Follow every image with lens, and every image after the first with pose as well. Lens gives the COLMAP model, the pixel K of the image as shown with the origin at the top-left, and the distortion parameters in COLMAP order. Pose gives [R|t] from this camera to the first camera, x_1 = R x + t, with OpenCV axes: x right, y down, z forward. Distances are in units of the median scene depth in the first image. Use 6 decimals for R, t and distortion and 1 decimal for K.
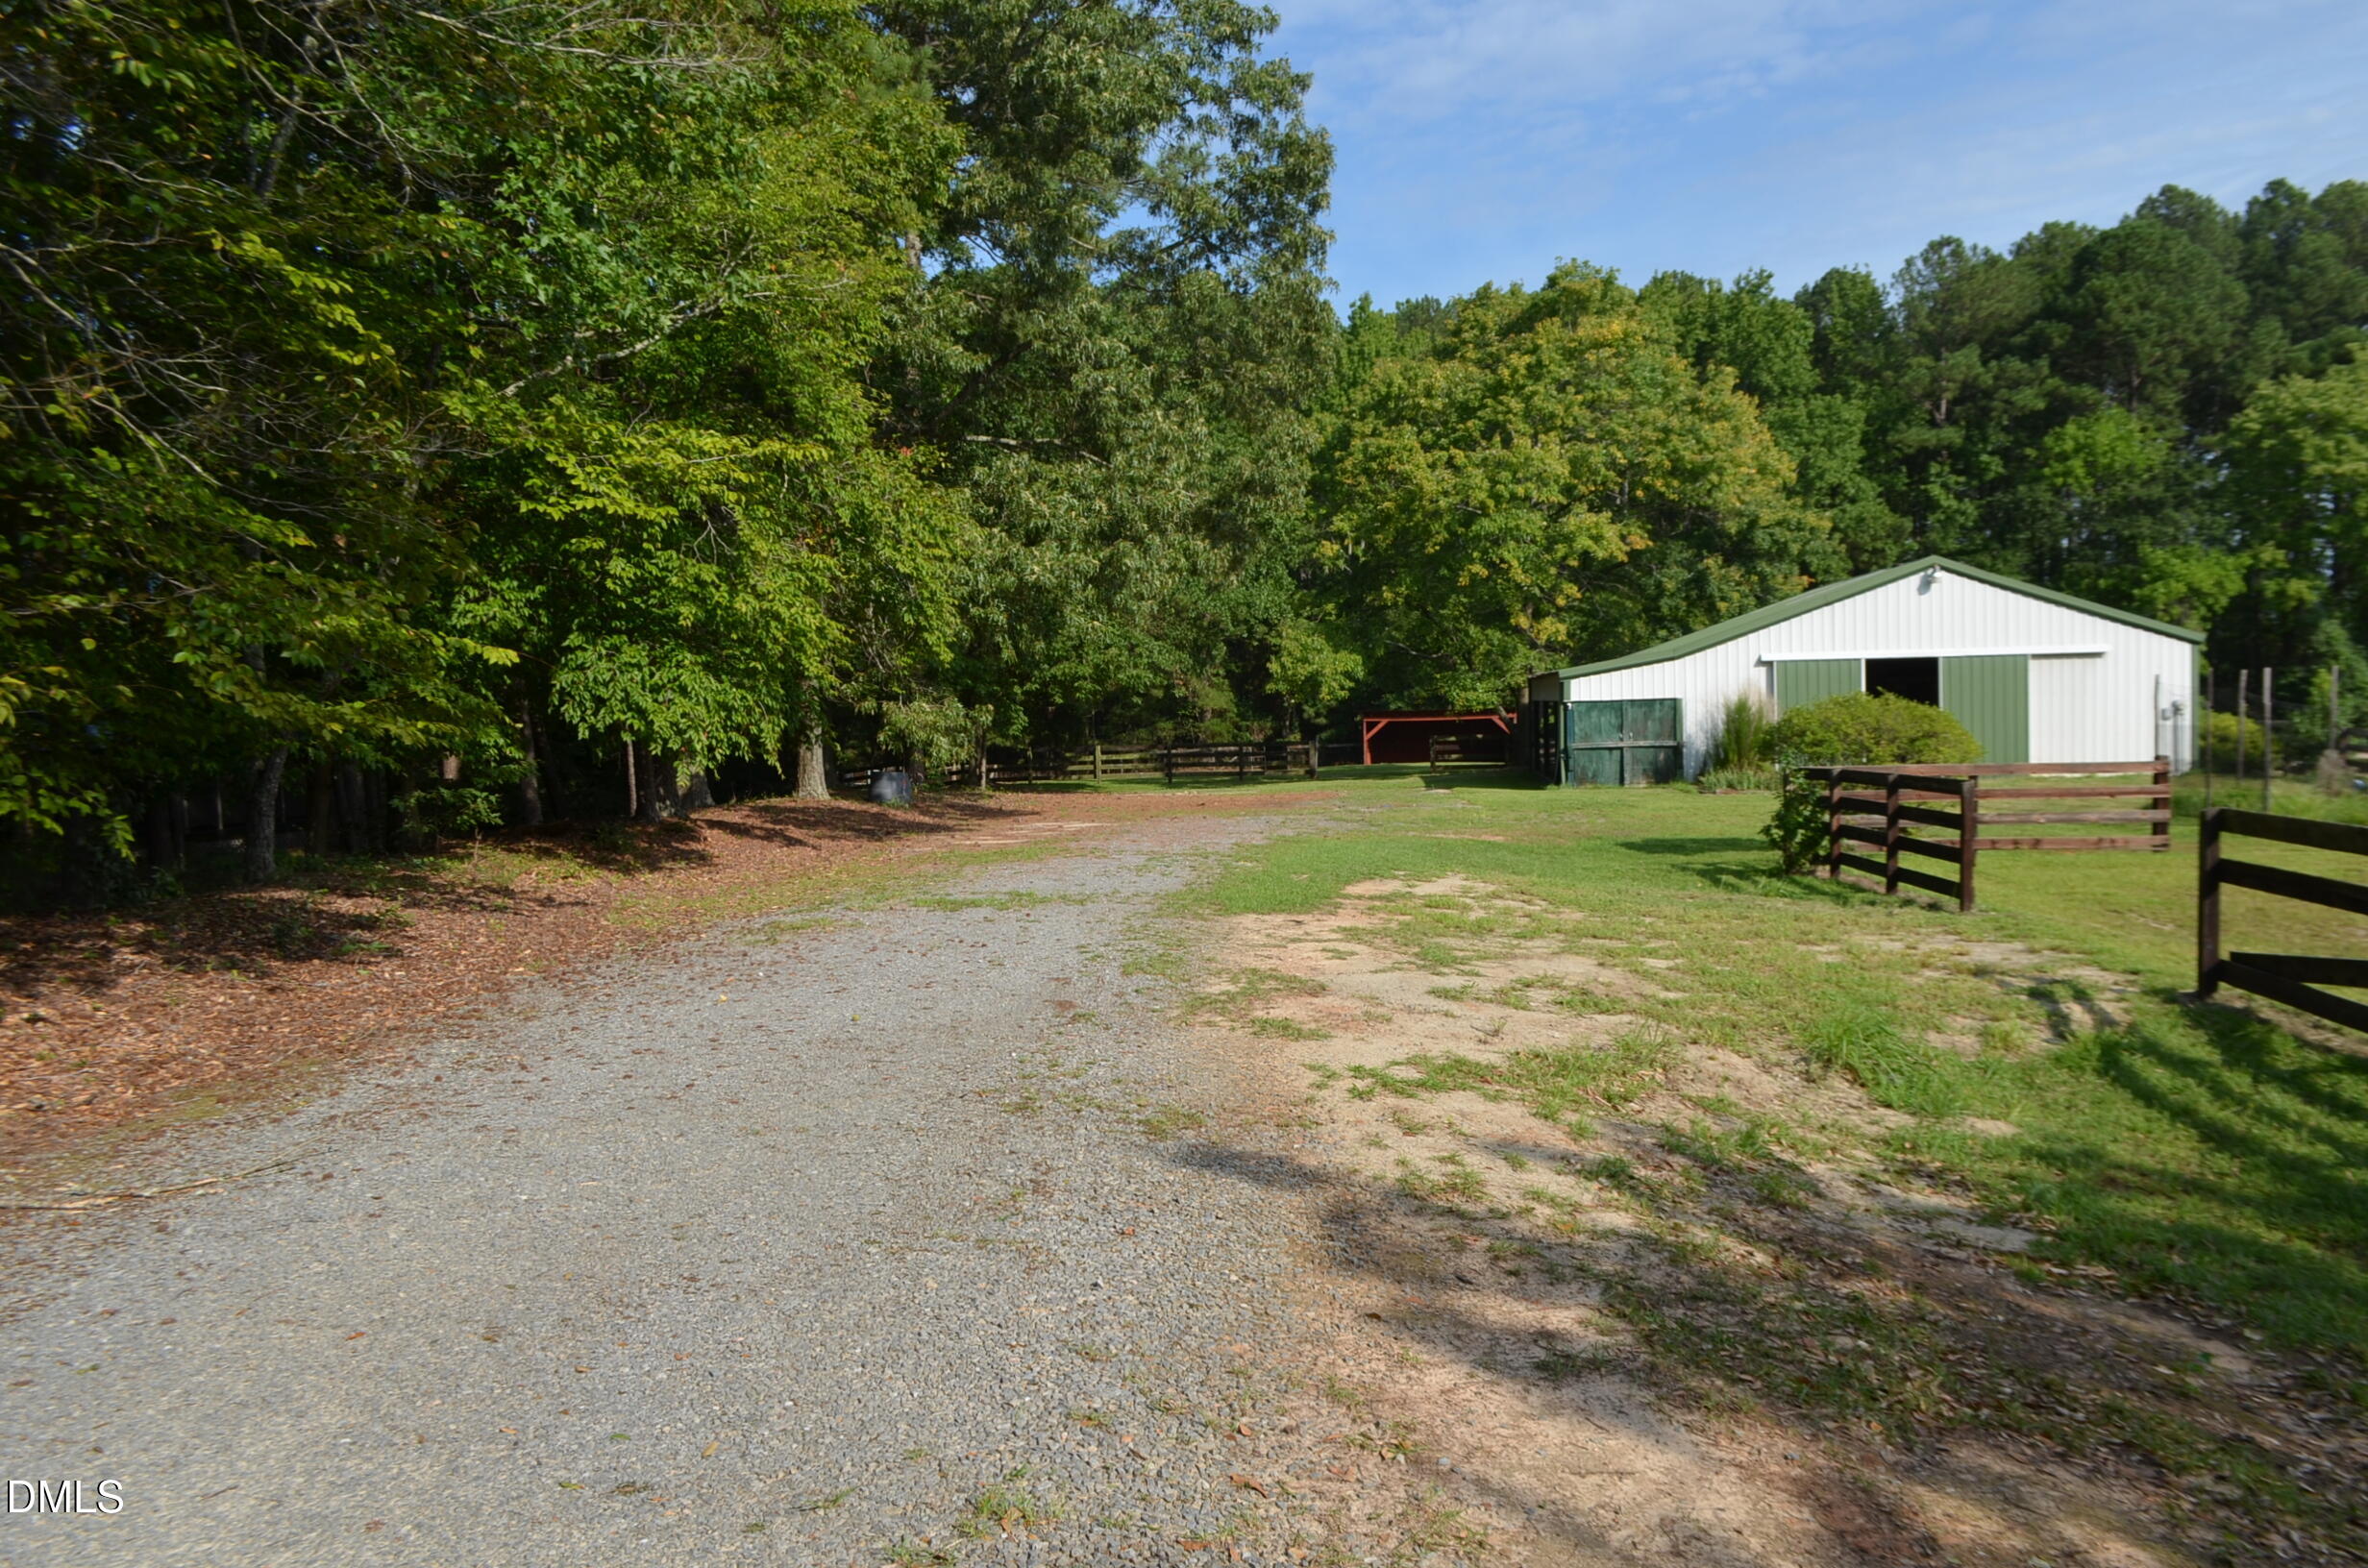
lens RADIAL K [[1878.9, 0, 1215.5], [0, 1878.9, 779.5], [0, 0, 1]] dist [-0.007277, 0.000180]
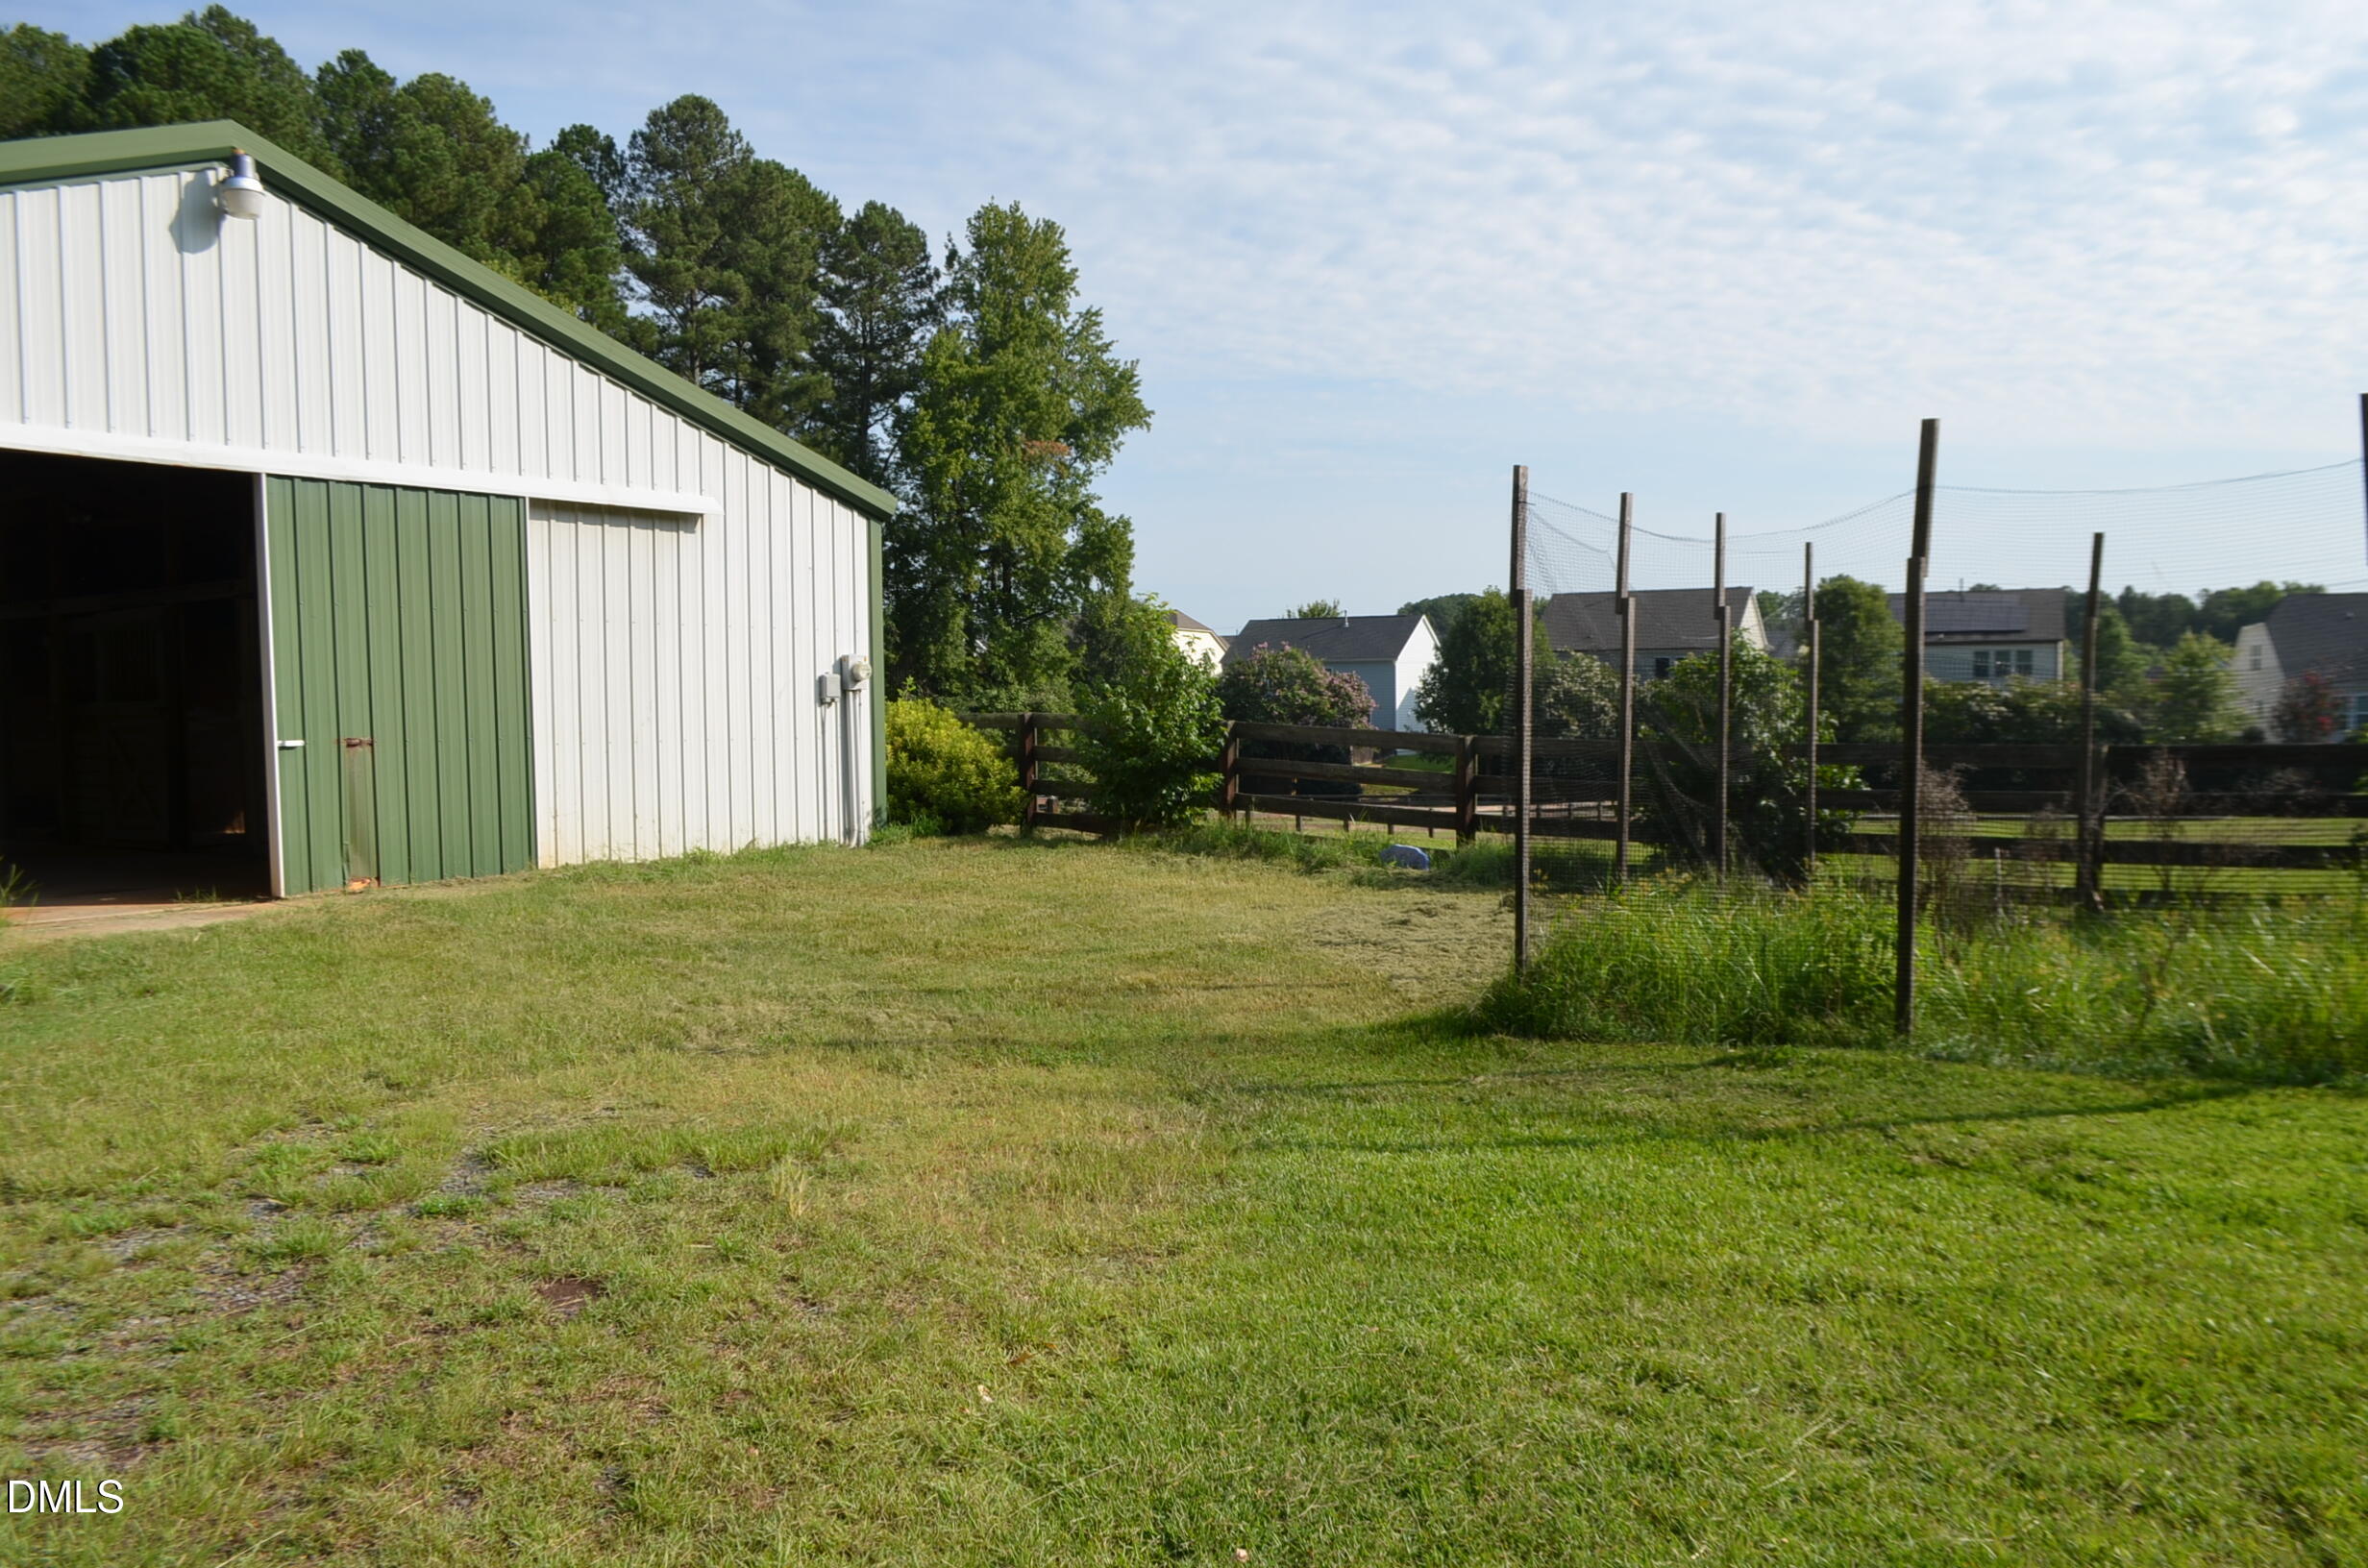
lens RADIAL K [[1786.5, 0, 1184.0], [0, 1786.5, 784.0], [0, 0, 1]] dist [0.002862, 0.003070]
pose [[0.508263, -0.016129, 0.861051, 0.177118], [0.034798, 0.999393, -0.001820, -0.009508], [-0.860498, 0.030888, 0.508516, 0.597259]]
